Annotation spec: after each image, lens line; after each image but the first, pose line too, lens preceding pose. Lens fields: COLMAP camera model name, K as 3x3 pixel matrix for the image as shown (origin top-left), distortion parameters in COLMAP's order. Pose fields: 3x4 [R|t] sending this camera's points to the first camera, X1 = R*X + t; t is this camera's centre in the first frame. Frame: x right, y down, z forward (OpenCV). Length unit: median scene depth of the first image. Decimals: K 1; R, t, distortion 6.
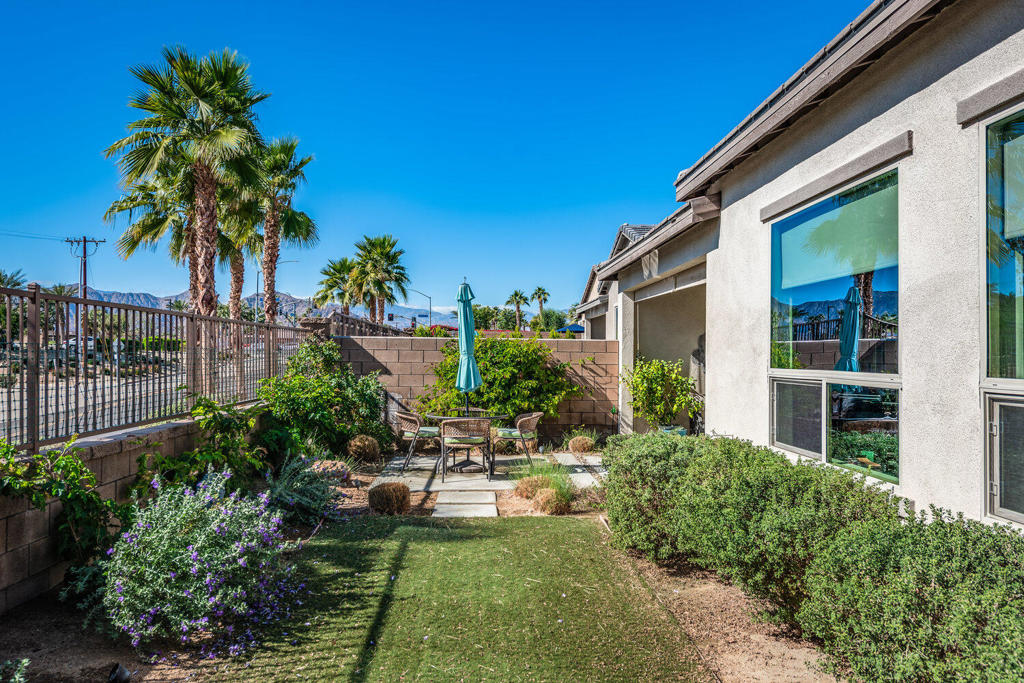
lens RADIAL K [[680.0, 0, 512.0], [0, 680.0, 341.5], [0, 0, 1]] dist [0.019771, -0.004965]
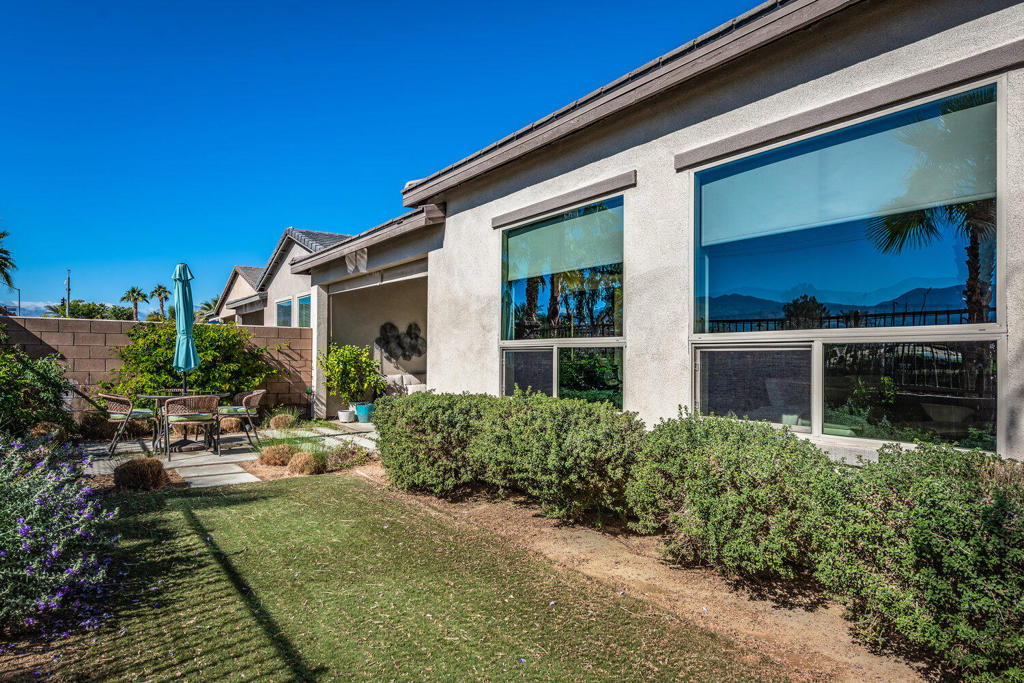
lens RADIAL K [[580.0, 0, 512.0], [0, 580.0, 341.5], [0, 0, 1]] dist [0.021074, -0.014326]
pose [[0.865605, 0.008330, 0.500659, -0.156375], [-0.014400, 0.999862, 0.008261, 0.030847], [-0.500521, -0.014360, 0.865605, 0.028132]]
